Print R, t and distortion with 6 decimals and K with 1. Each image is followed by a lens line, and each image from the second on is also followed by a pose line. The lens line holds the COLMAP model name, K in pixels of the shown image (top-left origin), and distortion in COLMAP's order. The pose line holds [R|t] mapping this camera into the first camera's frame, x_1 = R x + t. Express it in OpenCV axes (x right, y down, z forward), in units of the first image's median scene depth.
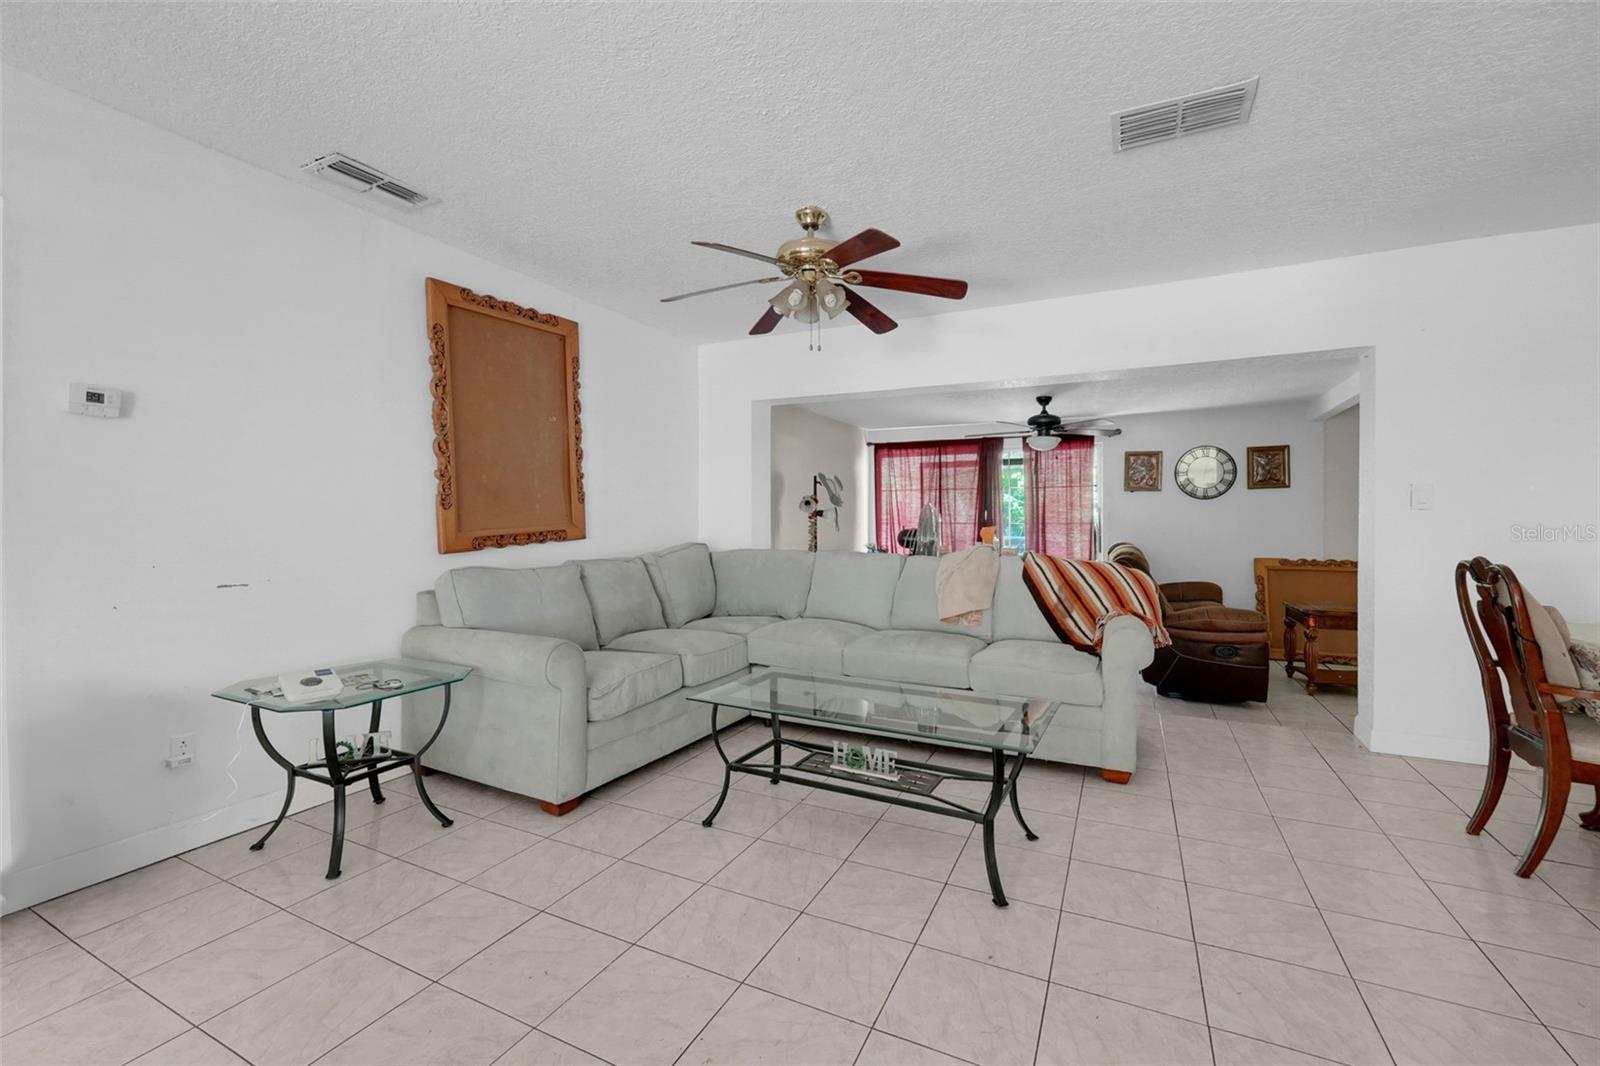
lens RADIAL K [[679.8, 0, 799.7], [0, 679.8, 524.7], [0, 0, 1]] dist [-0.013698, 0.004884]
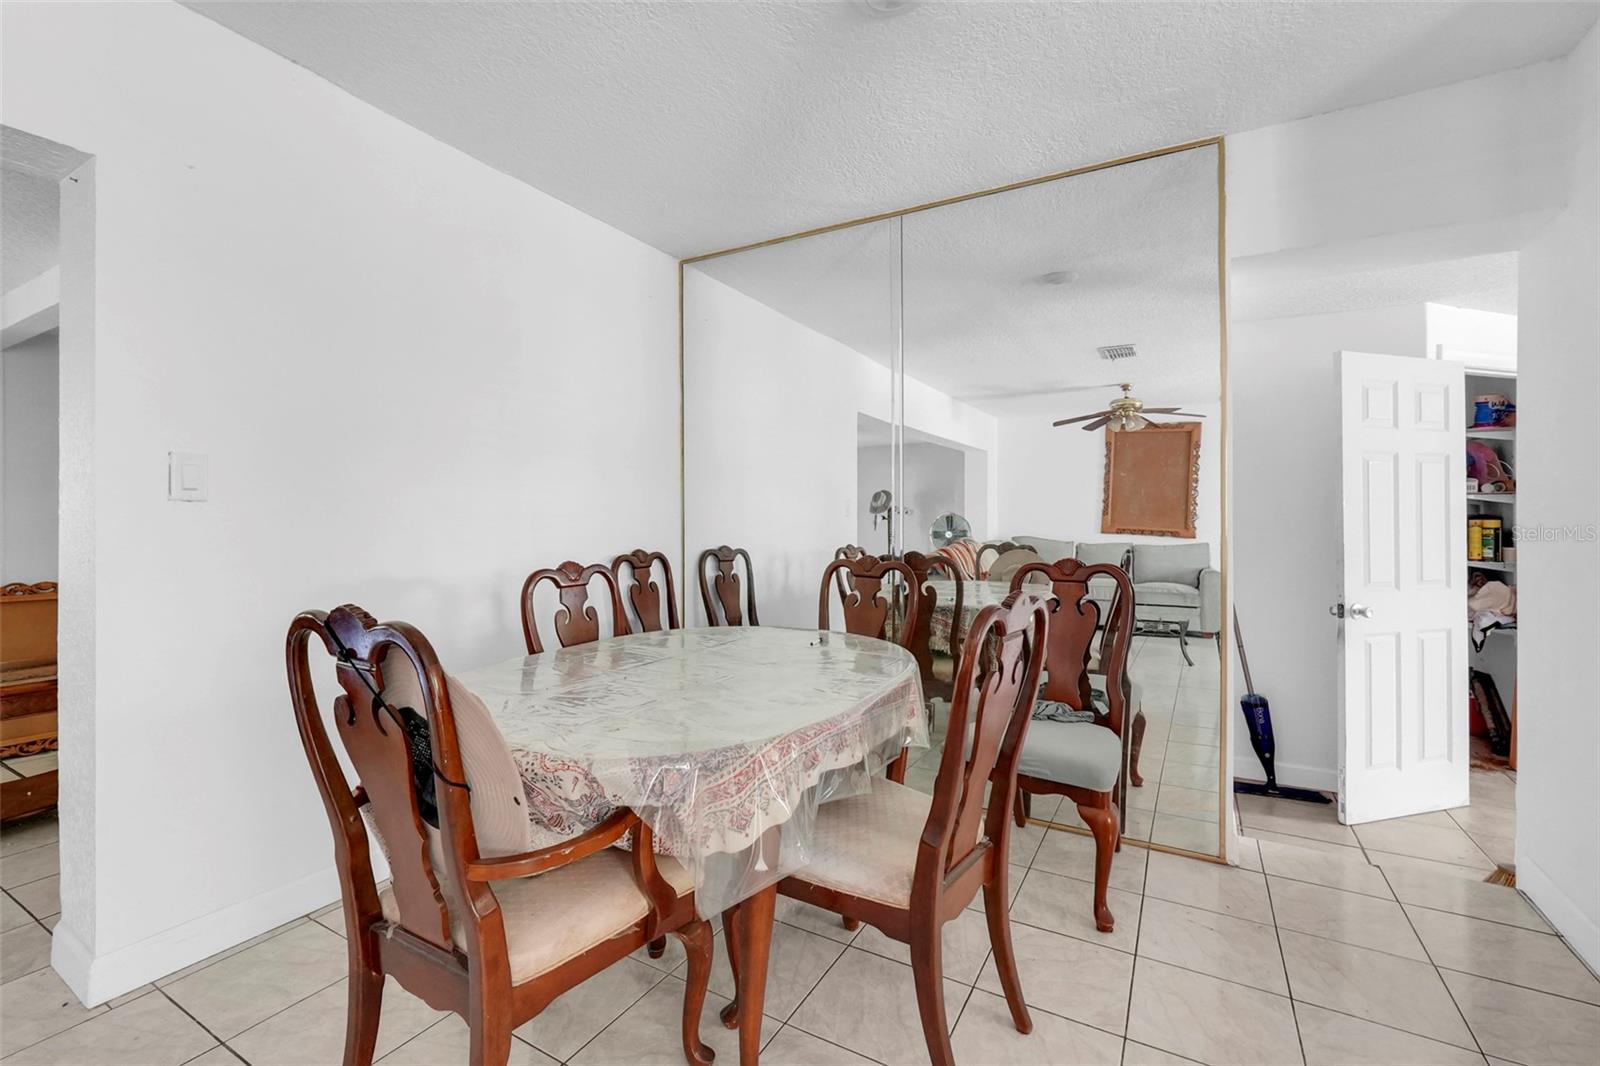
lens RADIAL K [[679.8, 0, 798.6], [0, 679.8, 532.8], [0, 0, 1]] dist [-0.013698, 0.004884]
pose [[0.056616, -0.008079, 0.998363, 0.576135], [0.002606, 0.999965, 0.007944, 0.000915], [-0.998393, 0.002152, 0.056635, 0.666381]]
